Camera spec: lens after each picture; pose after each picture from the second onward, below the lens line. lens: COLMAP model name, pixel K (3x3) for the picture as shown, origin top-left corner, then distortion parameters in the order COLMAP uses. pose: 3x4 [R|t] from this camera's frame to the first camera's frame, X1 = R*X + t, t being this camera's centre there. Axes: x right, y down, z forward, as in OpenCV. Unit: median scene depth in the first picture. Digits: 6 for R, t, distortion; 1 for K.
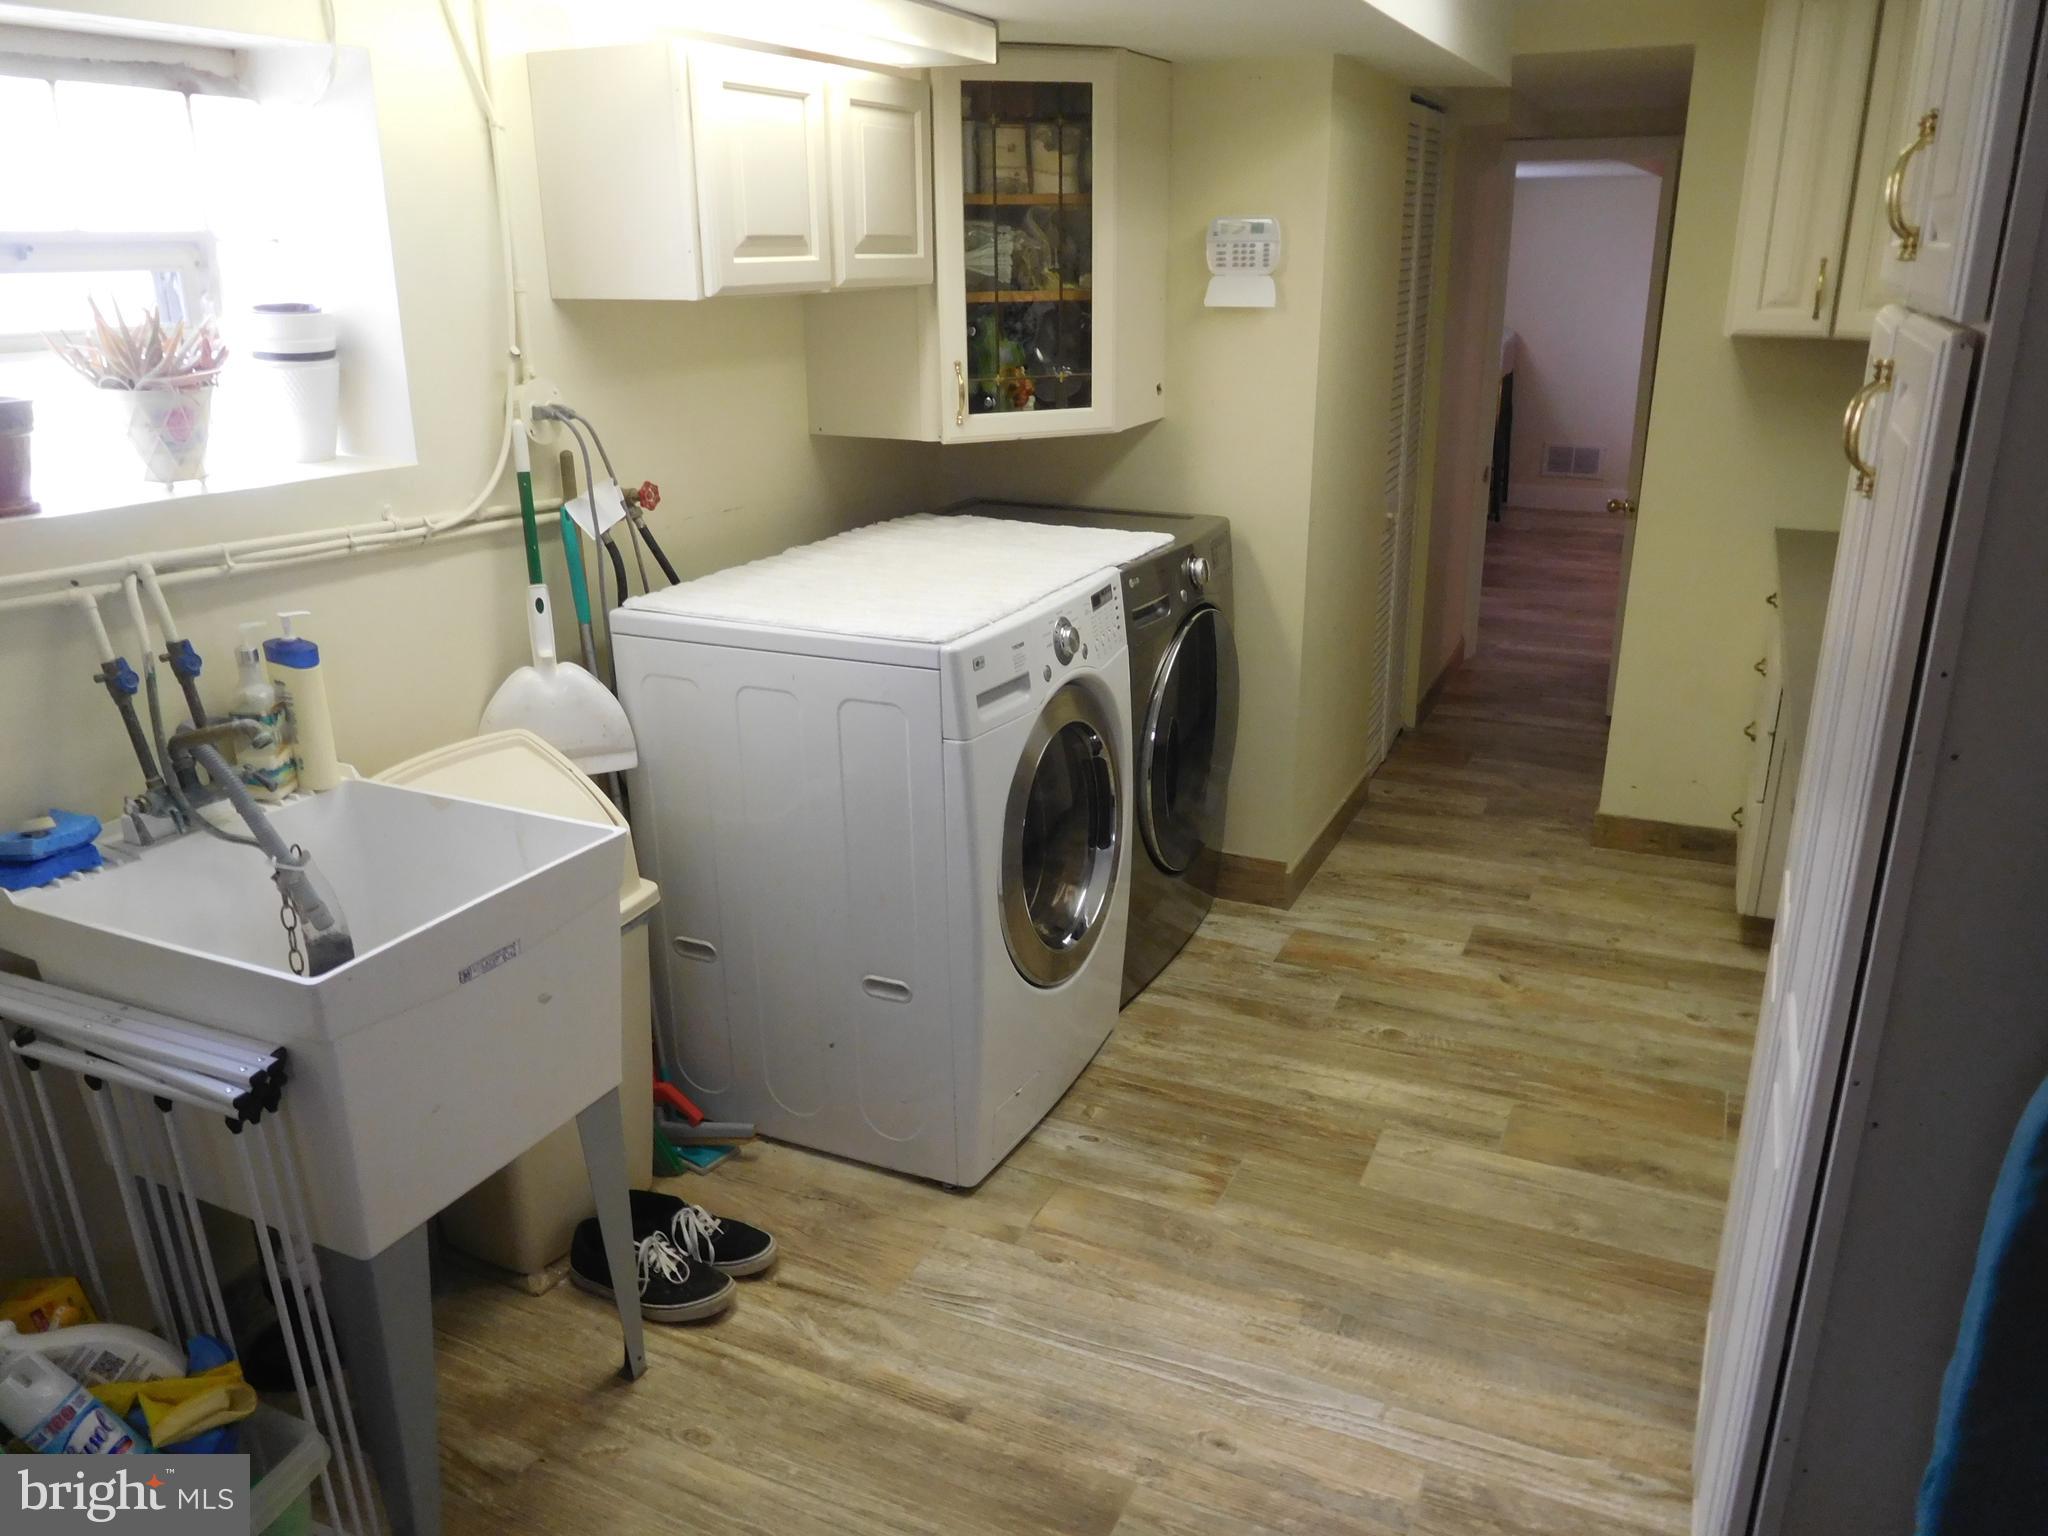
lens RADIAL K [[1515.8, 0, 1022.7], [0, 1515.8, 764.9], [0, 0, 1]] dist [-0.022504, 0.003478]
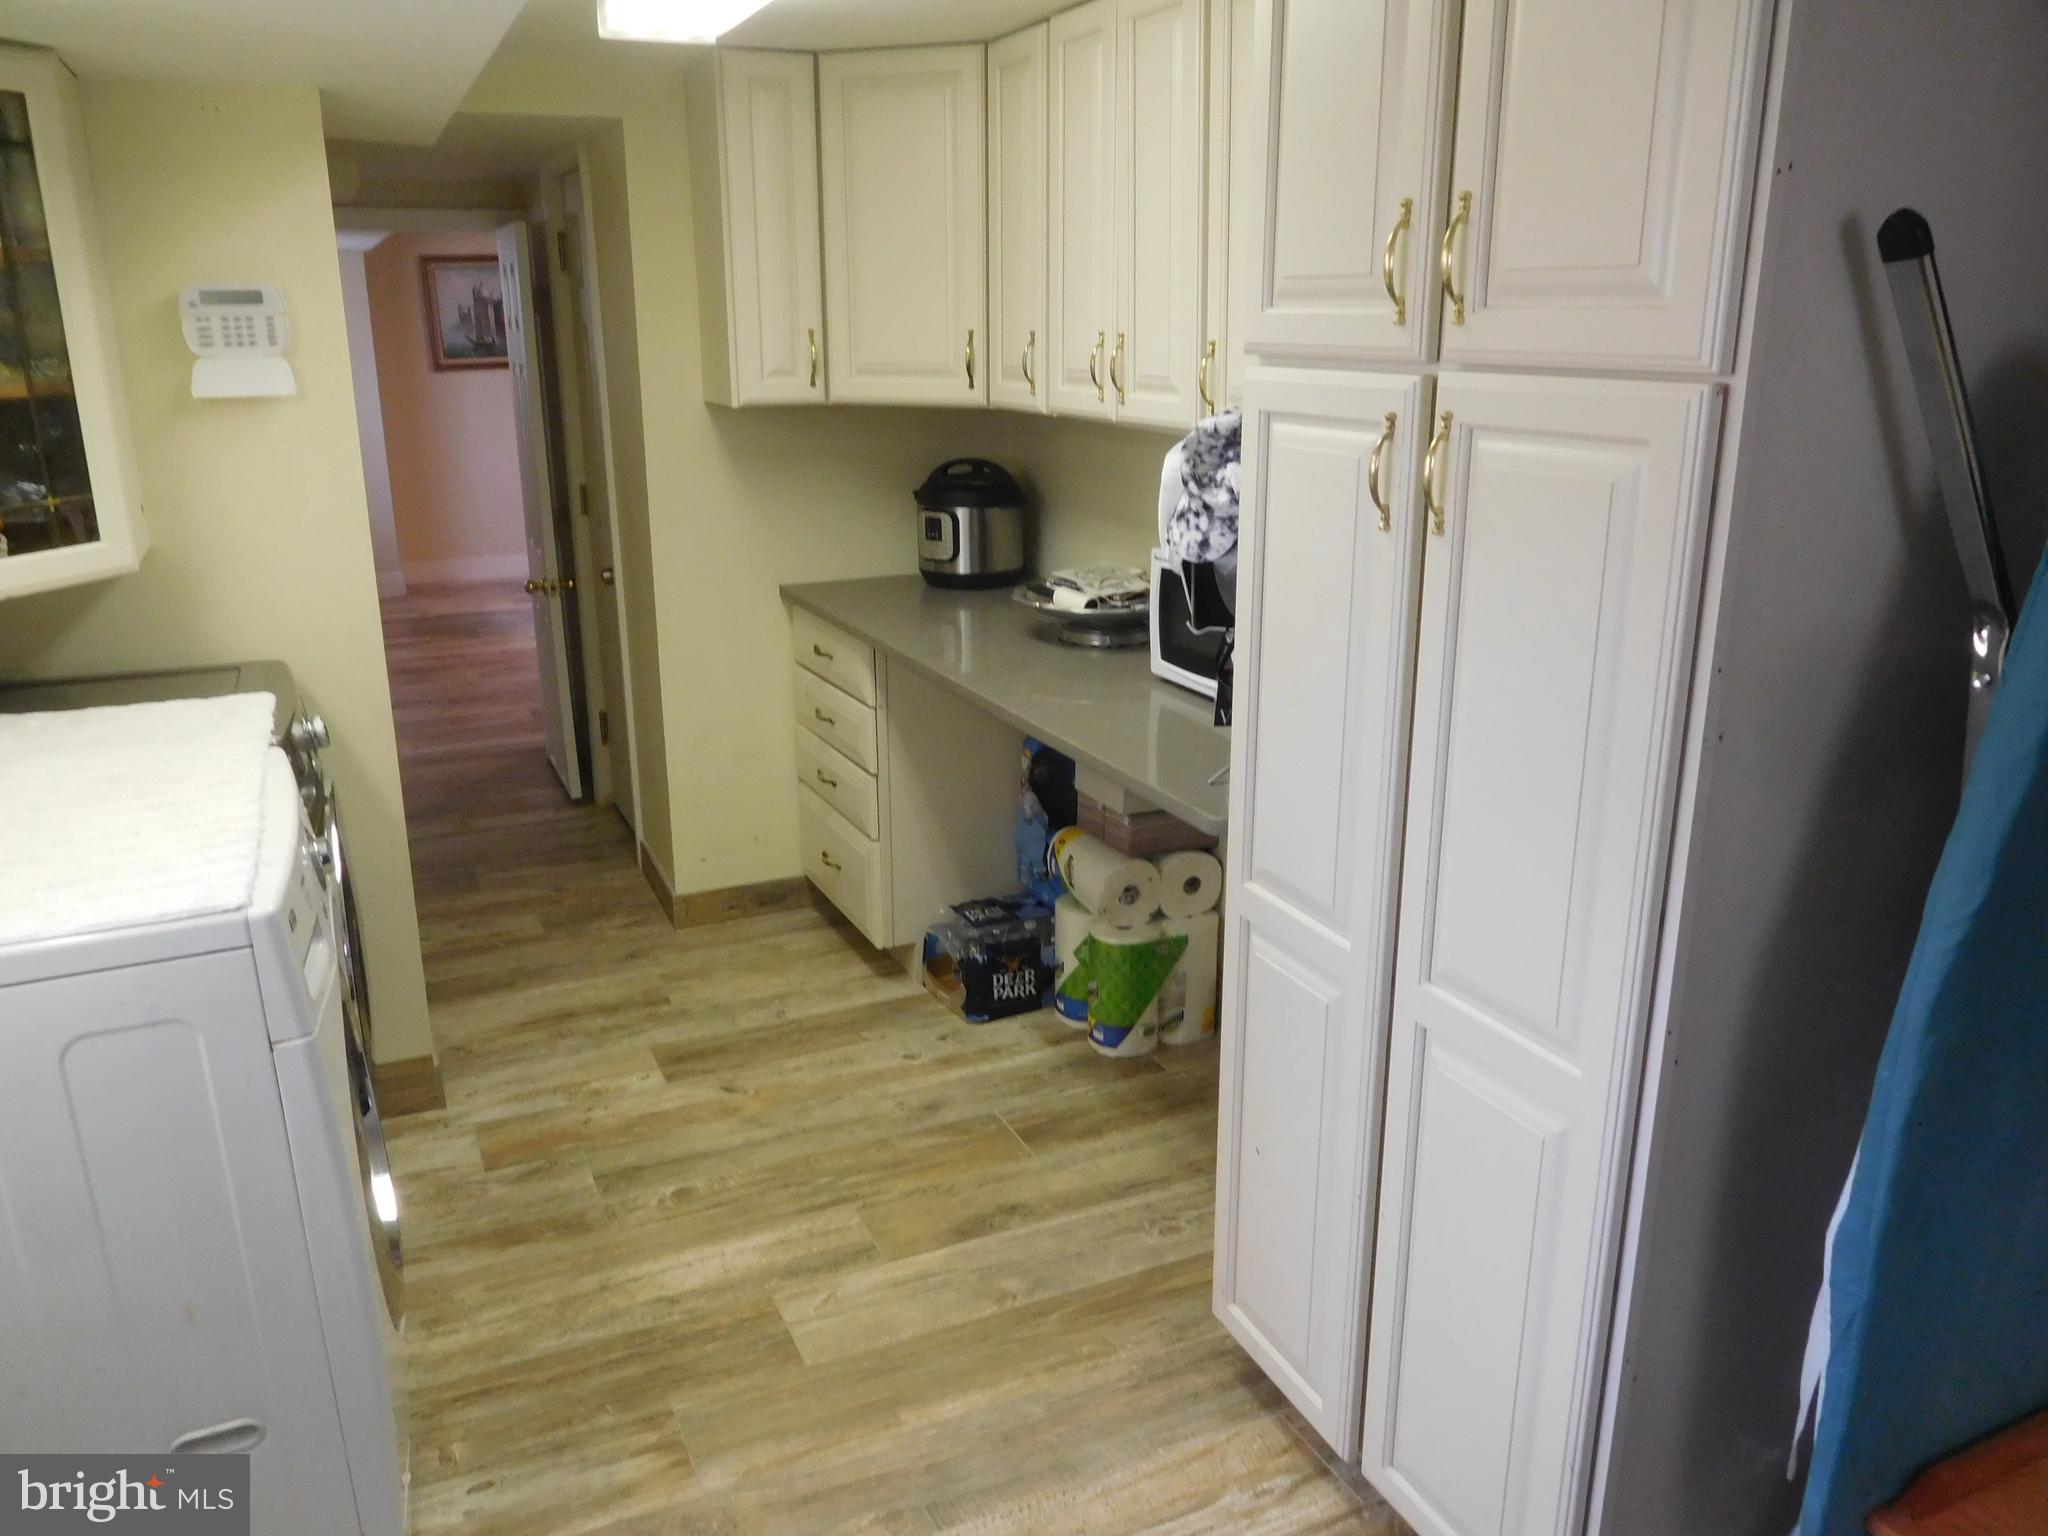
lens RADIAL K [[1515.8, 0, 1023.3], [0, 1515.8, 772.9], [0, 0, 1]] dist [-0.022504, 0.003478]
pose [[0.644364, -0.214295, 0.734079, -0.224645], [0.244564, 0.967267, 0.067694, -0.072033], [-0.724557, 0.135910, 0.675681, 0.219131]]
